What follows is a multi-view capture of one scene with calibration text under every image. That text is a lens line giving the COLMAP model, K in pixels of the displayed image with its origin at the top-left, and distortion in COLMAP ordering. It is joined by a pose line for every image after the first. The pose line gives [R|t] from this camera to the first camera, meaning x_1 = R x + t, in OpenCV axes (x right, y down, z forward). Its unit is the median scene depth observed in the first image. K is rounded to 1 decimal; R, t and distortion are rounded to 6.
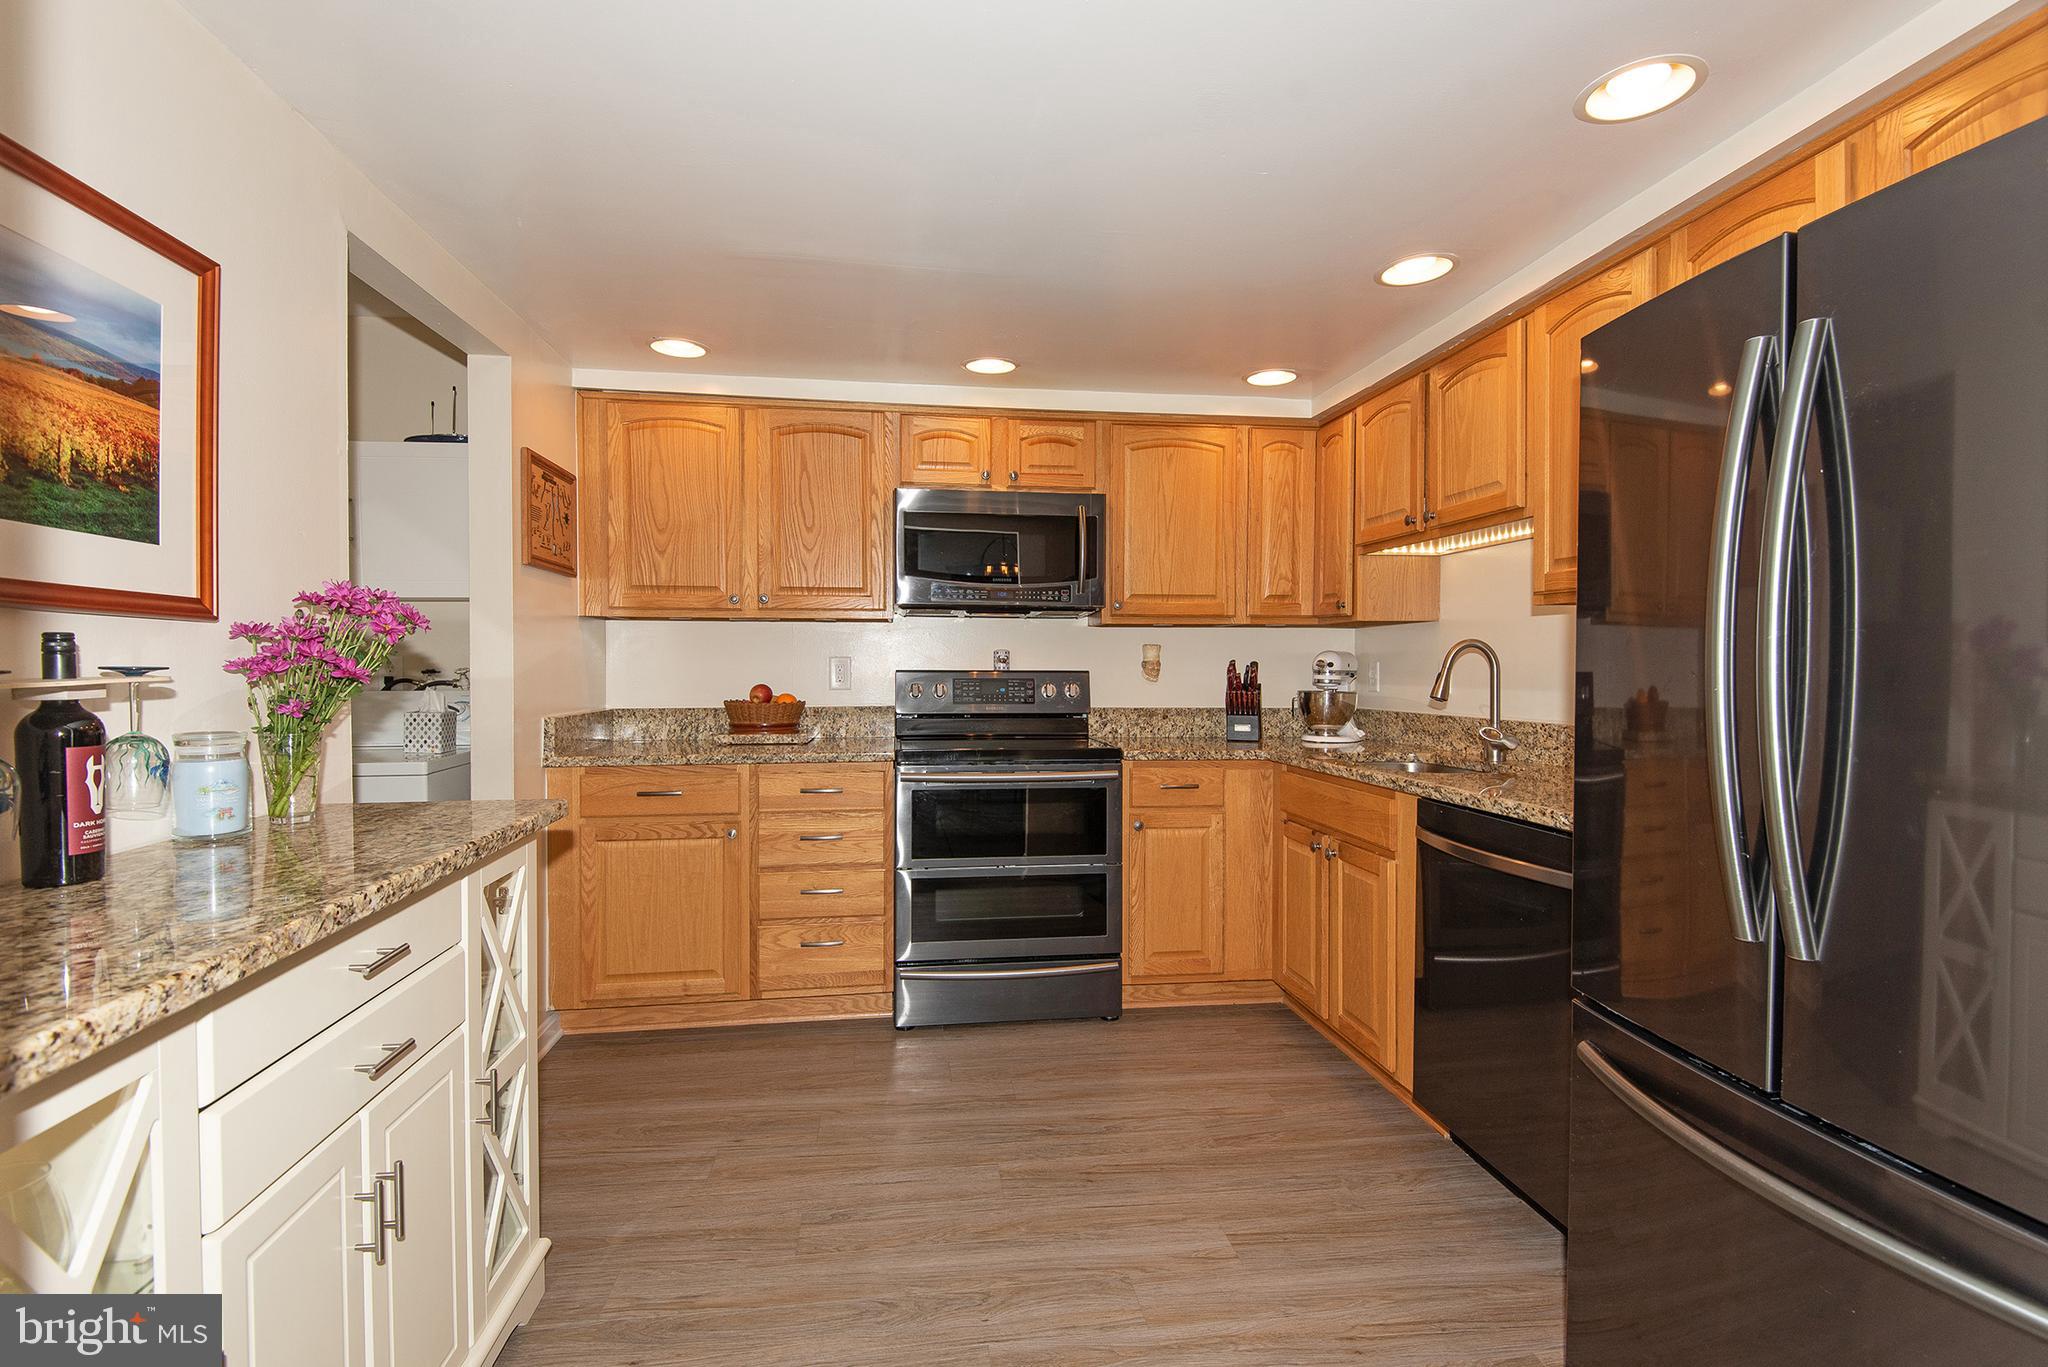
lens RADIAL K [[994.8, 0, 1023.0], [0, 994.8, 674.9], [0, 0, 1]] dist [-0.000155, -0.001532]
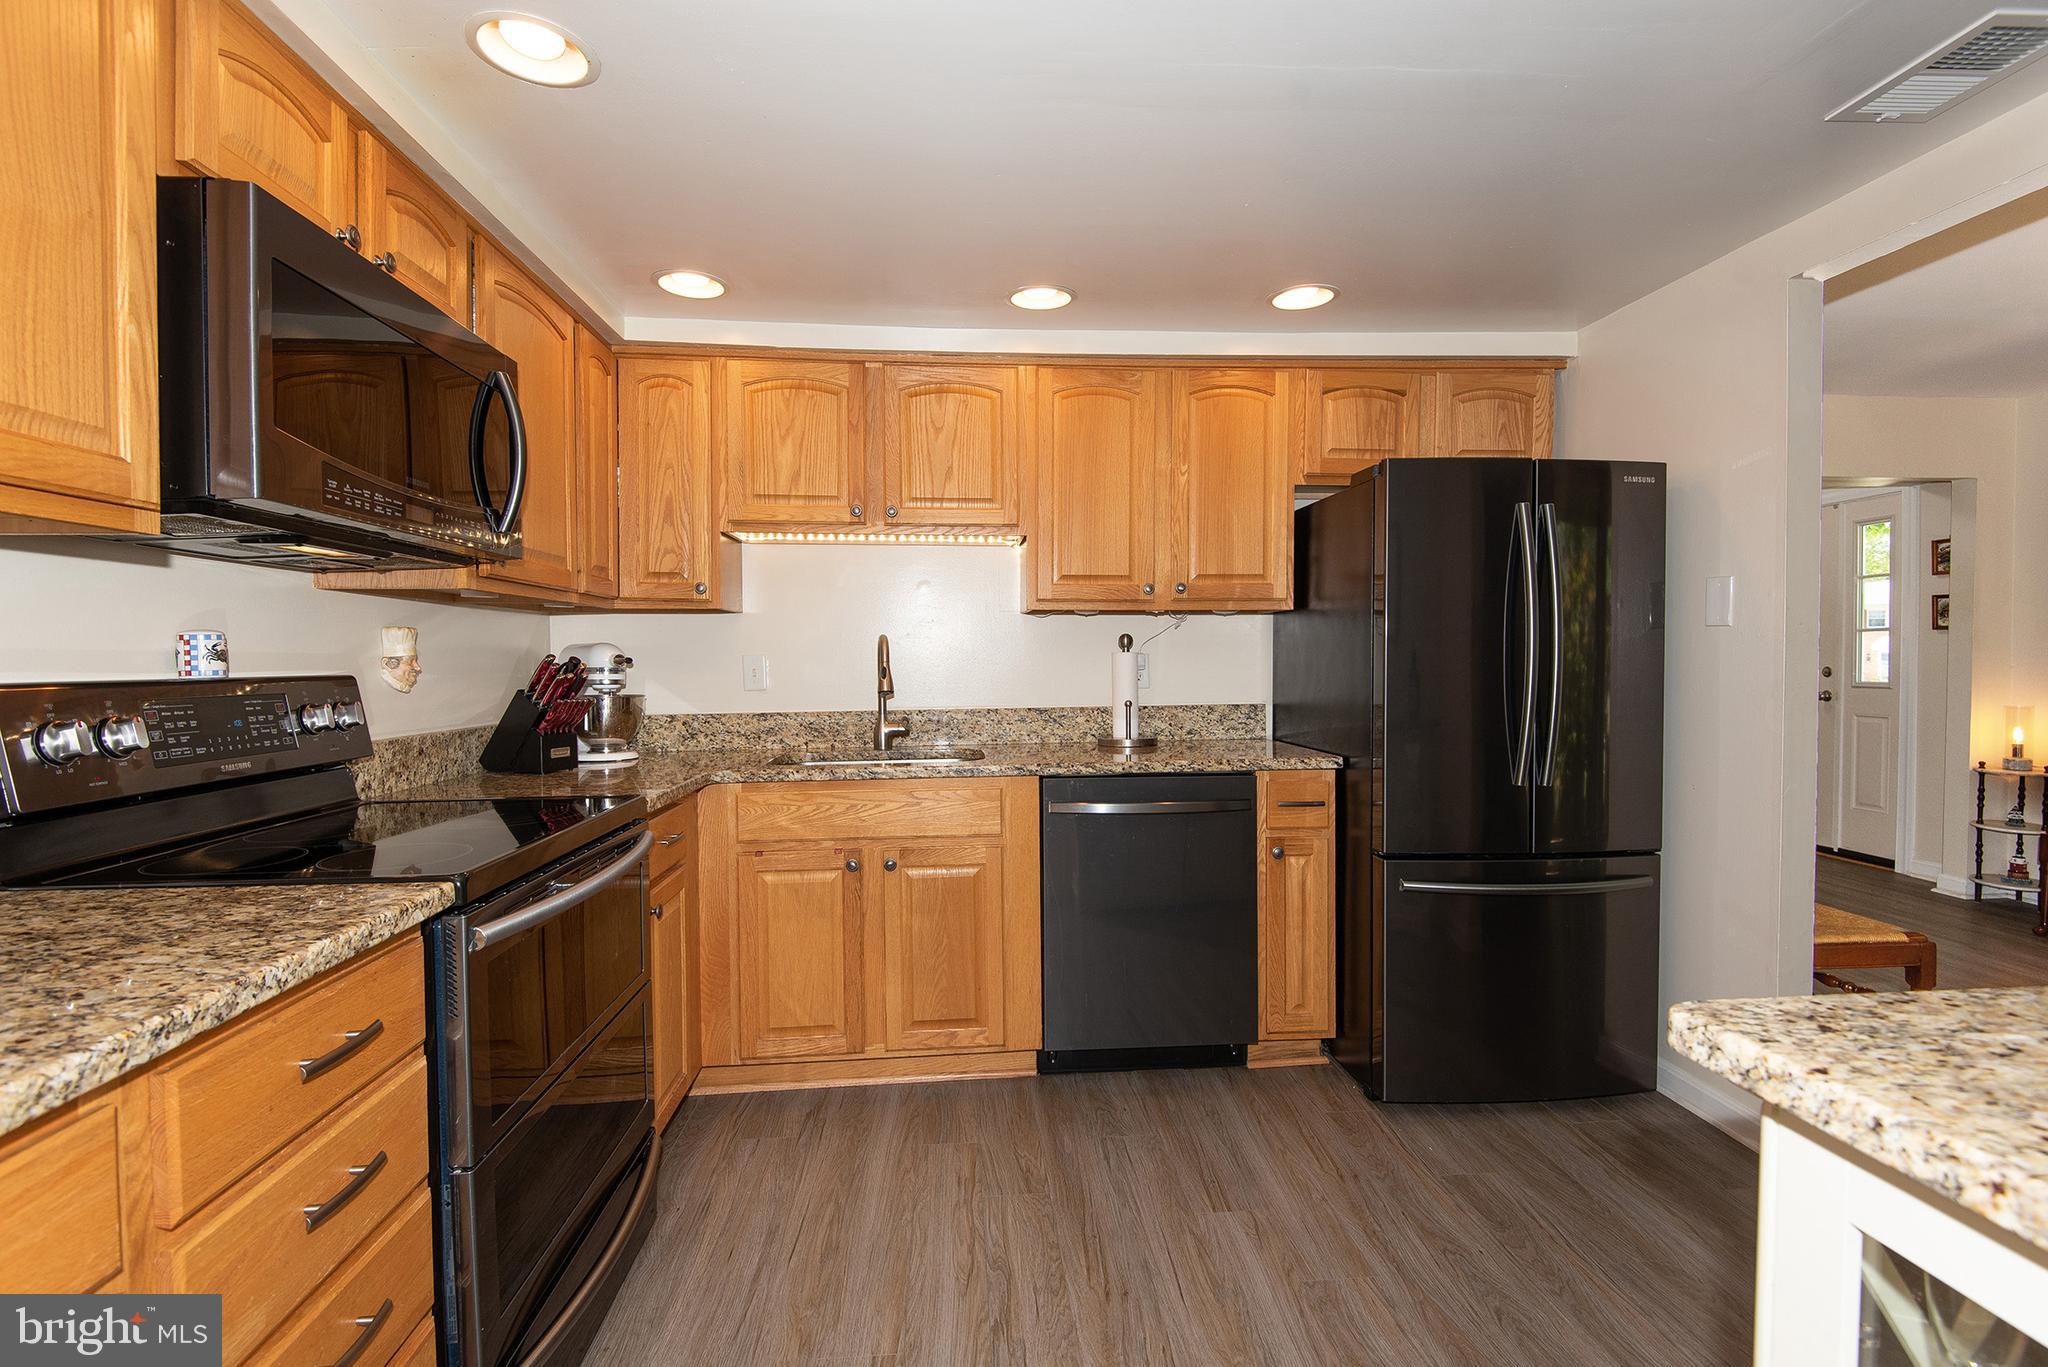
lens RADIAL K [[994.8, 0, 1023.0], [0, 994.8, 674.9], [0, 0, 1]] dist [-0.000155, -0.001532]
pose [[0.048456, -0.019205, 0.998641, -0.472680], [0.020399, 0.999626, 0.018234, -0.006884], [-0.998617, 0.019488, 0.048830, 0.663139]]
